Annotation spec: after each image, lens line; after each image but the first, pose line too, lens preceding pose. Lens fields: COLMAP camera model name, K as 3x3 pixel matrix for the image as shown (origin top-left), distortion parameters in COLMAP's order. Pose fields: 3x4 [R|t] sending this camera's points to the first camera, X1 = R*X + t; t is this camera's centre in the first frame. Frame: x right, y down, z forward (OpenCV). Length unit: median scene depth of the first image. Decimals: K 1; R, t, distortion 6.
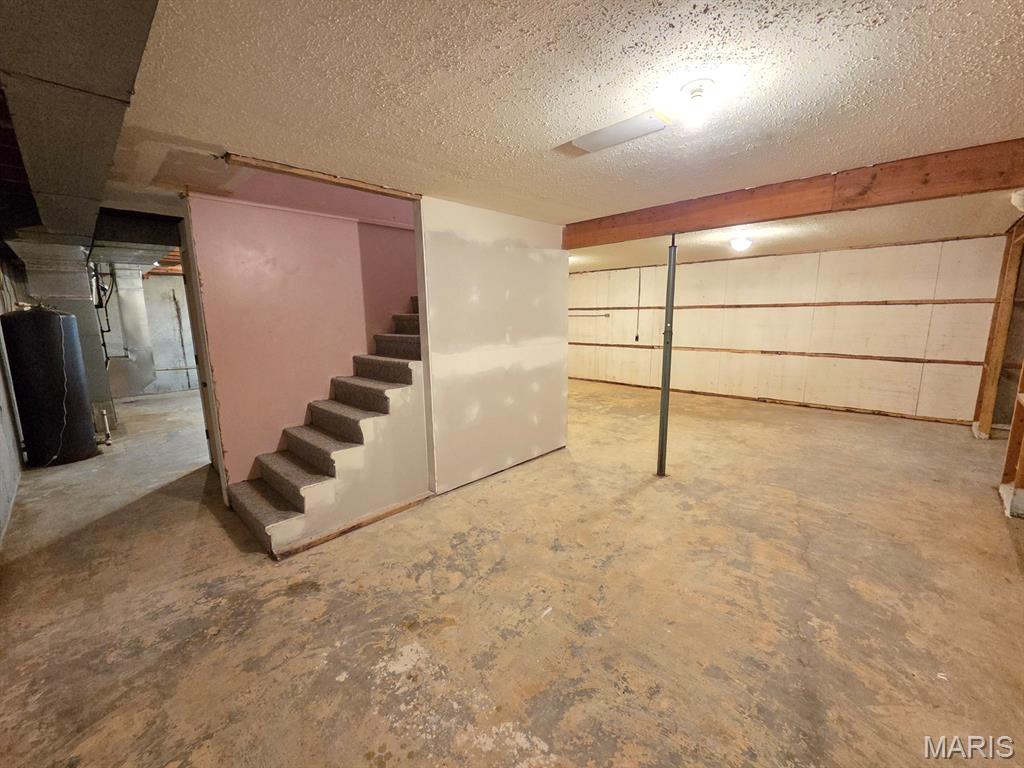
lens RADIAL K [[420.0, 0, 506.7], [0, 420.0, 384.2], [0, 0, 1]] dist [0.001925, -0.000340]
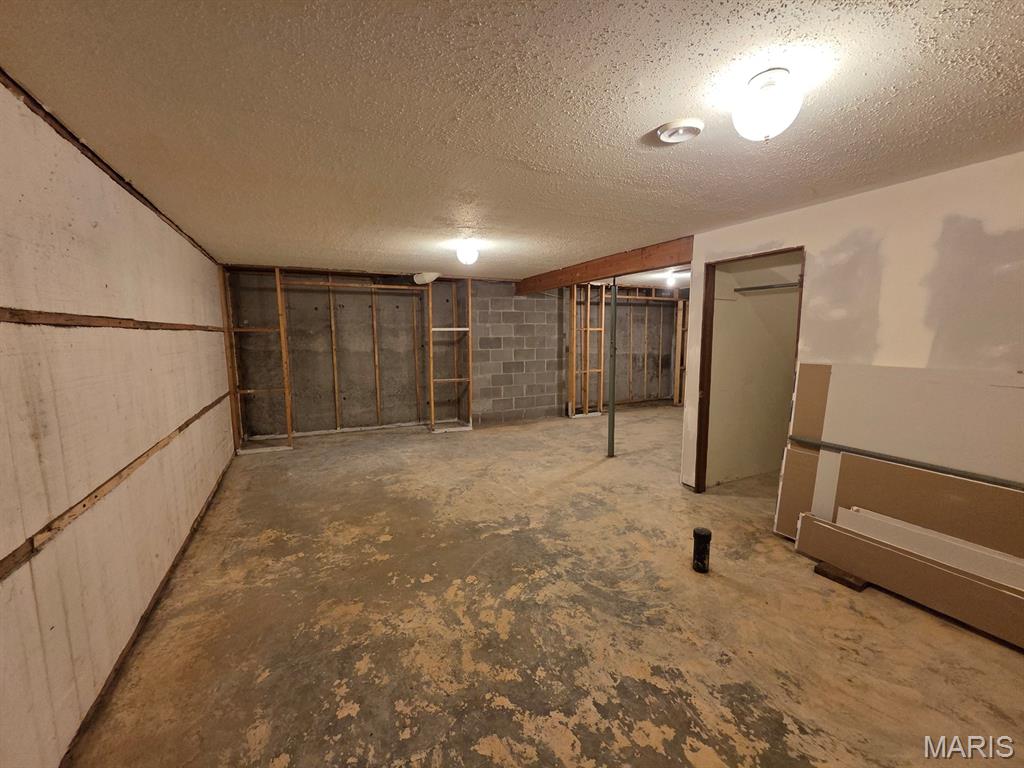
lens RADIAL K [[420.0, 0, 506.7], [0, 420.0, 384.2], [0, 0, 1]] dist [0.001925, -0.000340]
pose [[-0.940671, -0.021684, 0.338625, 0.320803], [0.074694, 0.960244, 0.268983, -0.520278], [-0.330995, 0.278318, -0.901655, 3.058097]]
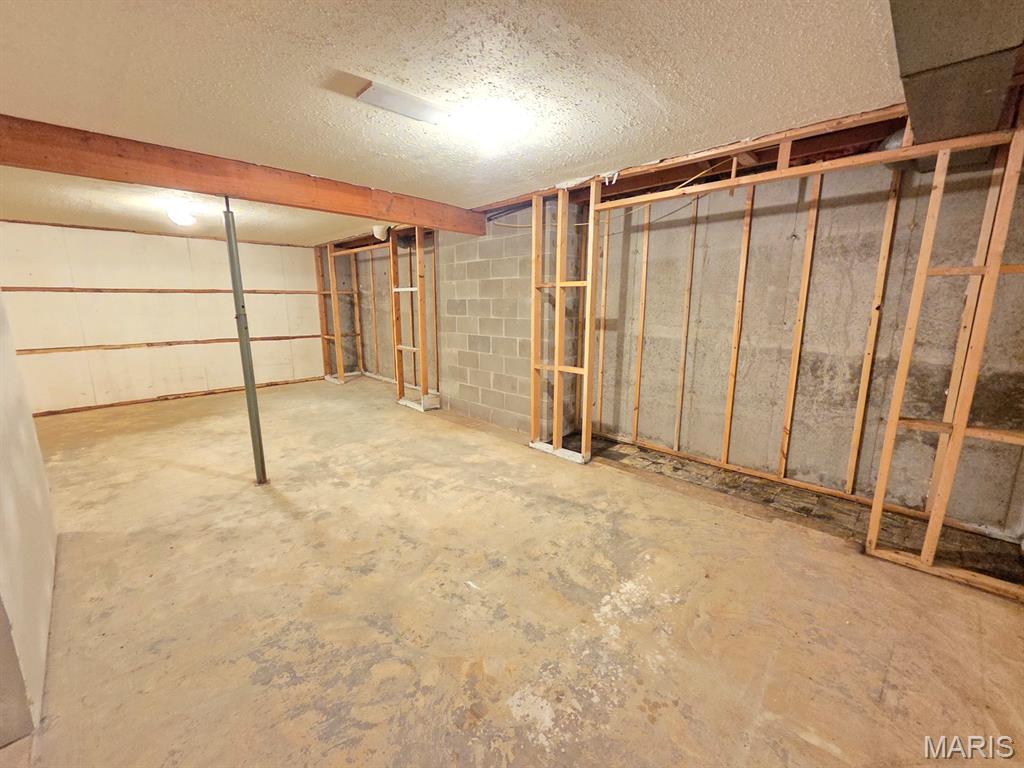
lens RADIAL K [[420.0, 0, 506.7], [0, 420.0, 384.2], [0, 0, 1]] dist [0.001925, -0.000340]
pose [[0.014791, -0.181159, 0.983343, -0.597353], [0.167294, 0.970036, 0.176191, -0.064299], [-0.985796, 0.161902, 0.044654, 0.594864]]
